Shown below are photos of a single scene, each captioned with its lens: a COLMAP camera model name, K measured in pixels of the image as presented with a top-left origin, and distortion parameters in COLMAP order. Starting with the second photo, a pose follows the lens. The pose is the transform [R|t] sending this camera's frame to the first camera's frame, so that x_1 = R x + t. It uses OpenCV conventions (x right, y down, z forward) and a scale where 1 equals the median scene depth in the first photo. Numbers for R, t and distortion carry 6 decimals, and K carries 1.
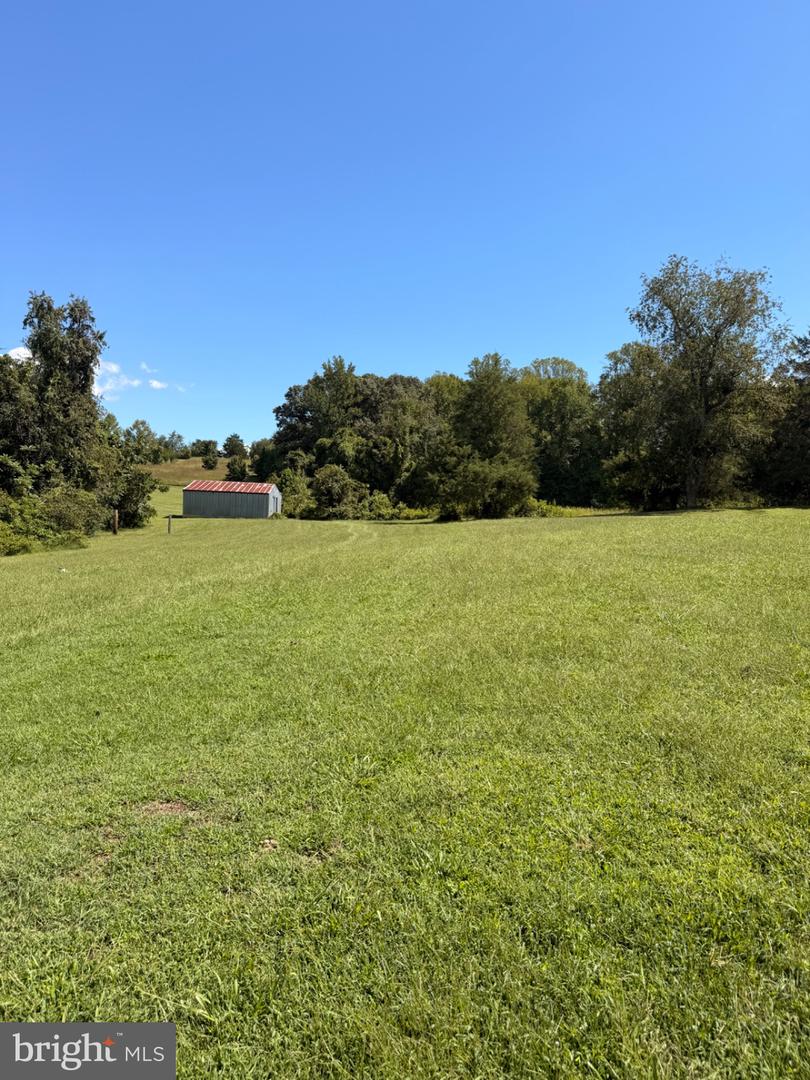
lens RADIAL K [[758.1, 0, 371.7], [0, 758.1, 567.4], [0, 0, 1]] dist [0.070511, -0.150357]
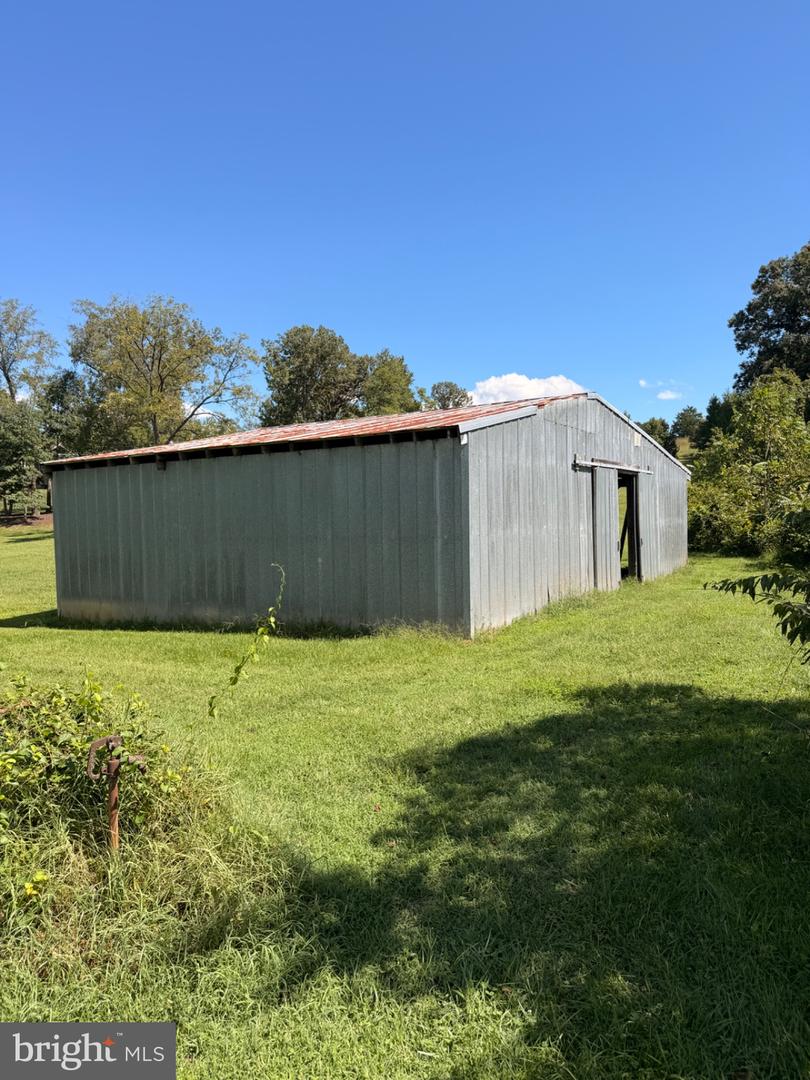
lens RADIAL K [[758.1, 0, 371.7], [0, 758.1, 567.4], [0, 0, 1]] dist [0.070511, -0.150357]
pose [[0.819024, -0.029111, -0.573020, -0.043545], [0.022353, 0.999573, -0.018831, -0.043955], [0.573323, 0.002614, 0.819325, 0.529444]]
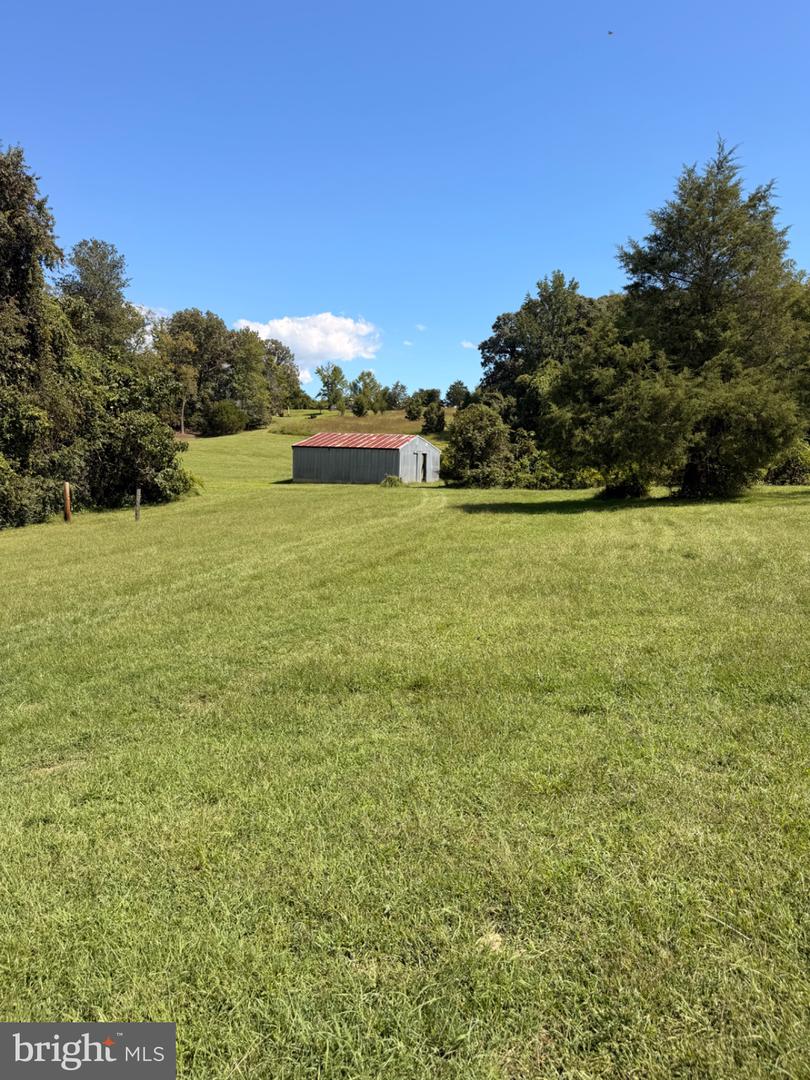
lens RADIAL K [[758.1, 0, 371.7], [0, 758.1, 567.4], [0, 0, 1]] dist [0.070511, -0.150357]
pose [[0.946141, 0.031644, -0.322206, 0.045788], [-0.011498, 0.997868, 0.064240, -0.018900], [0.323552, -0.057076, 0.944487, 0.184457]]
